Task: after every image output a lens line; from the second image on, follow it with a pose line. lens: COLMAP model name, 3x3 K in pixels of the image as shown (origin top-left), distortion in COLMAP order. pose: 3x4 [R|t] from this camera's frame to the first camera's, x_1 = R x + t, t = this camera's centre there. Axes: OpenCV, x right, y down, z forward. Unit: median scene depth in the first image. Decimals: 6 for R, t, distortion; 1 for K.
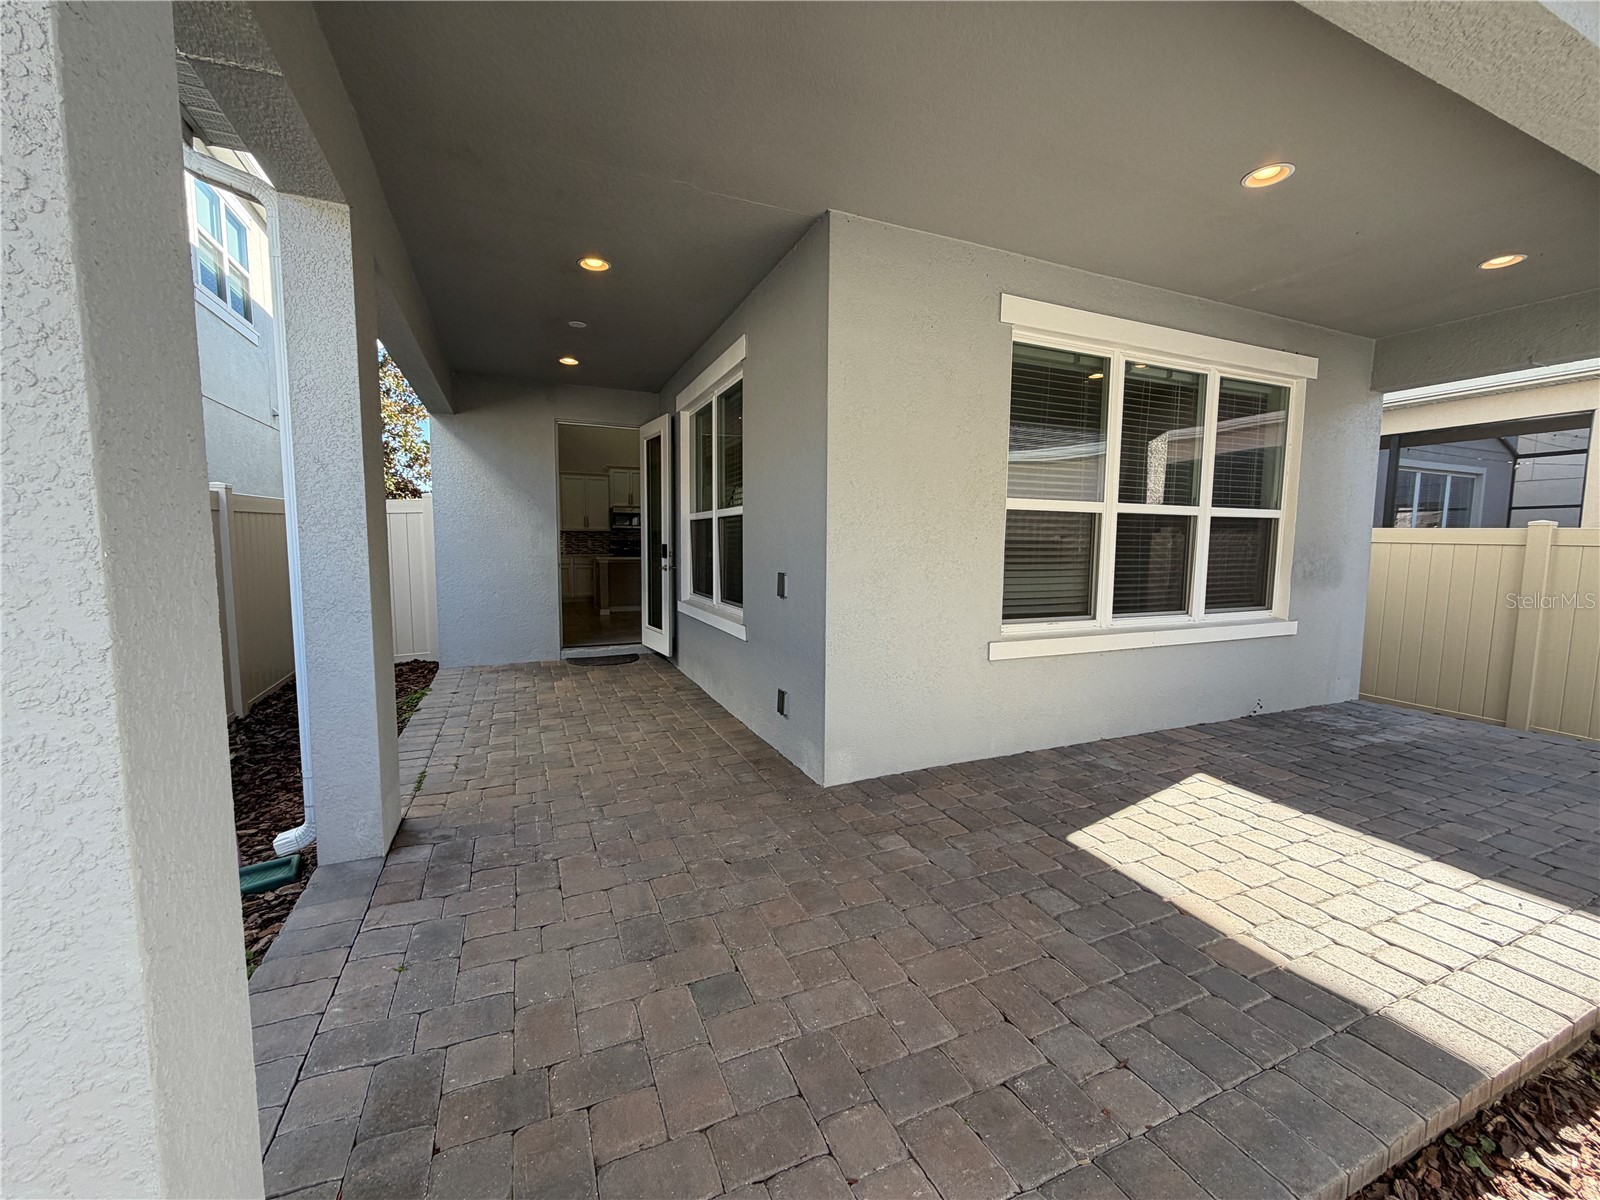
lens RADIAL K [[637.9, 0, 795.7], [0, 637.9, 601.4], [0, 0, 1]] dist [0.000823, 0.000162]
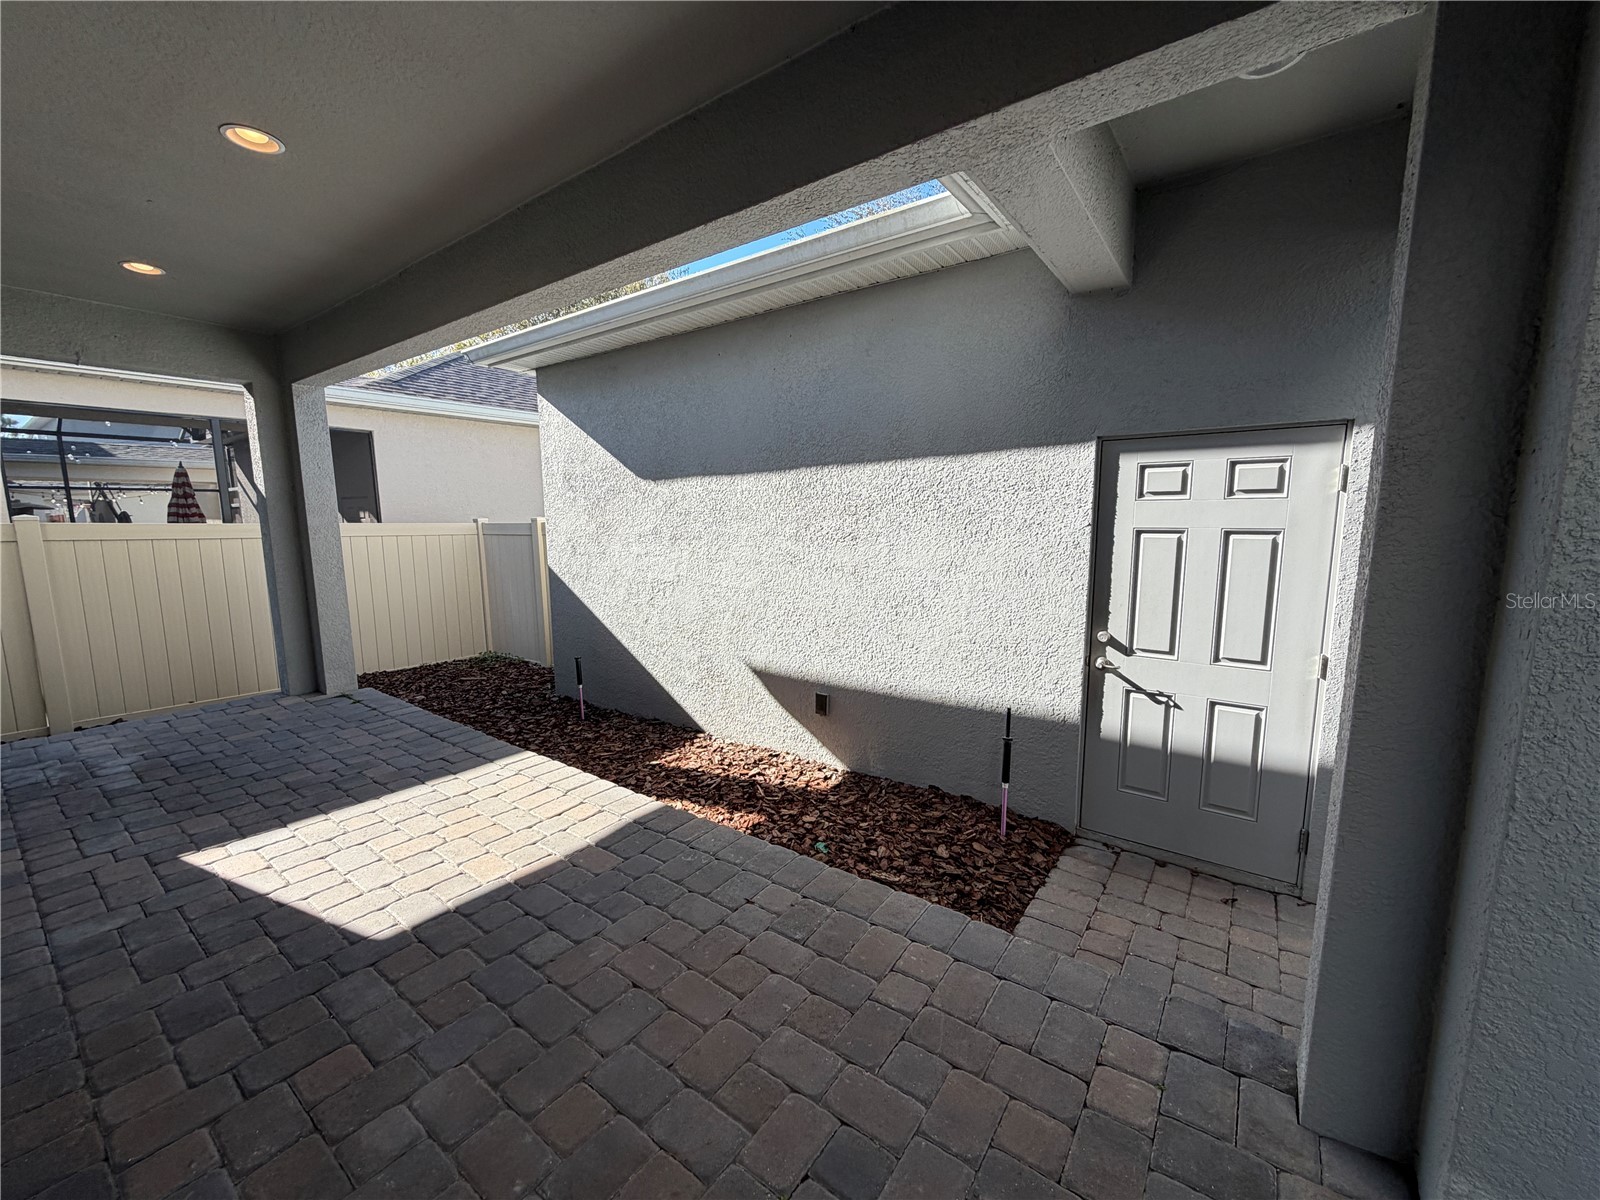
lens RADIAL K [[629.2, 0, 800.0], [0, 629.2, 600.0], [0, 0, 1]] dist [0.000381, 0.000027]
pose [[-0.502459, -0.121436, 0.856030, -0.349568], [0.082902, 0.978759, 0.187507, -0.120066], [-0.860617, 0.165181, -0.481719, 0.689334]]
